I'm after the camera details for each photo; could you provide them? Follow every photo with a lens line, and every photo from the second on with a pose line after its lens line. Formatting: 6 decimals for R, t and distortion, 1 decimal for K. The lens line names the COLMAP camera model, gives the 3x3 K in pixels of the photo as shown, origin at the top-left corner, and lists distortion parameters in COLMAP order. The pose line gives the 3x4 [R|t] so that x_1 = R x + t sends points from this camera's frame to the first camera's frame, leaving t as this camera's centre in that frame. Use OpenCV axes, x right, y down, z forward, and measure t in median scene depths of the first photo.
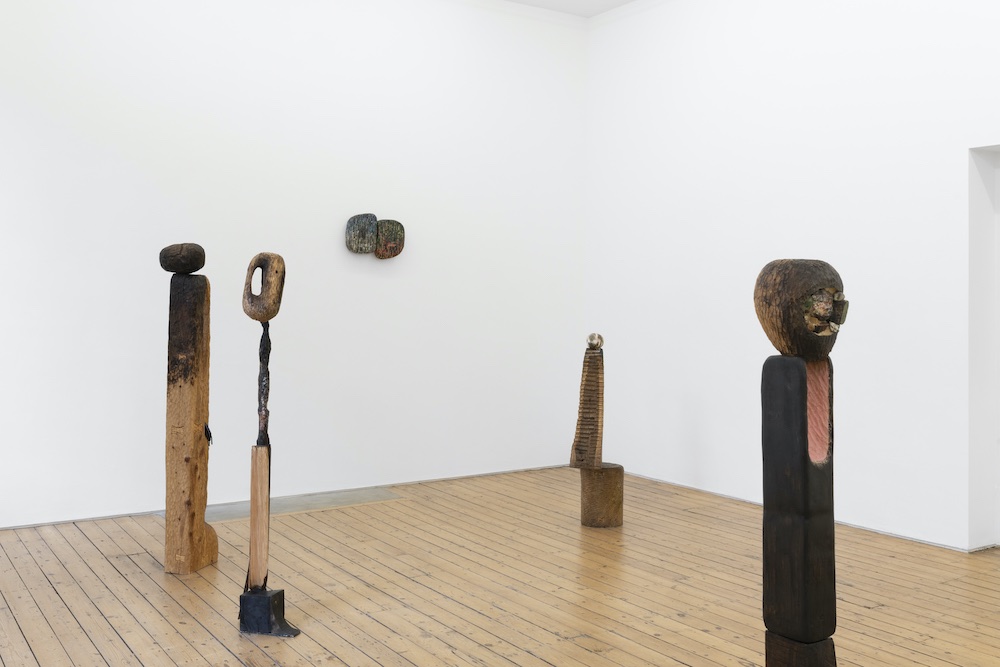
lens RADIAL K [[986.9, 0, 497.9], [0, 986.9, 296.0], [0, 0, 1]] dist [0.002871, -0.009826]
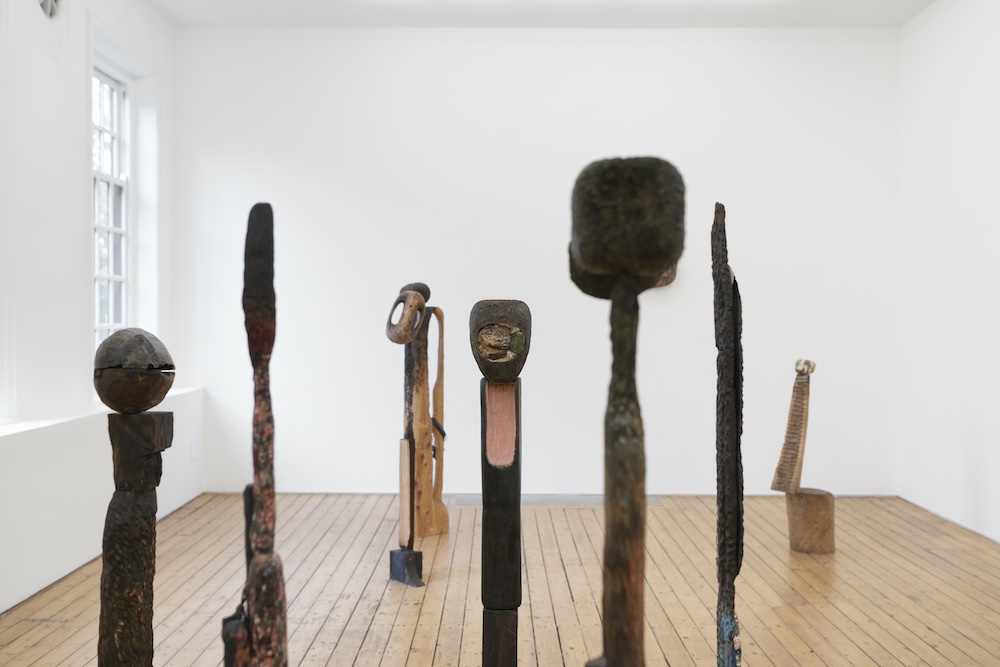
lens RADIAL K [[990.6, 0, 497.5], [0, 990.6, 329.0], [0, 0, 1]] dist [0.007342, -0.005729]
pose [[0.823587, 0.003274, -0.567181, 0.508757], [0.004181, 0.999921, 0.011843, -0.007437], [0.567175, -0.012125, 0.823508, -0.006795]]
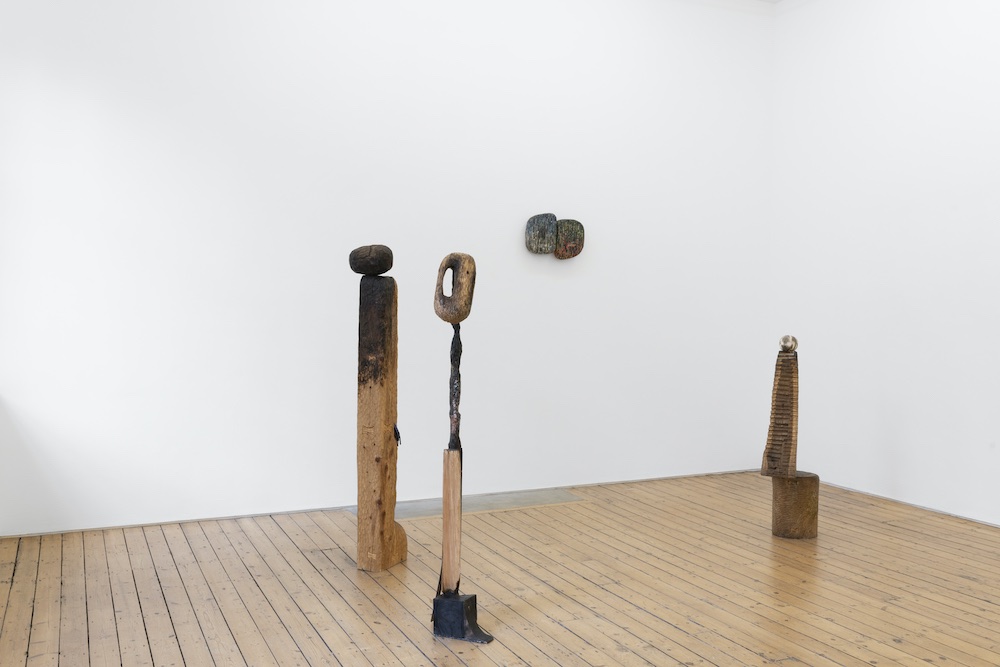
lens RADIAL K [[958.3, 0, 500.0], [0, 958.3, 333.5], [0, 0, 1]] dist [0.005846, -0.011911]
pose [[0.986955, 0.002402, -0.160976, -0.033544], [0.003816, 0.999259, 0.038309, -0.000292], [0.160948, -0.038424, 0.986215, 0.057483]]
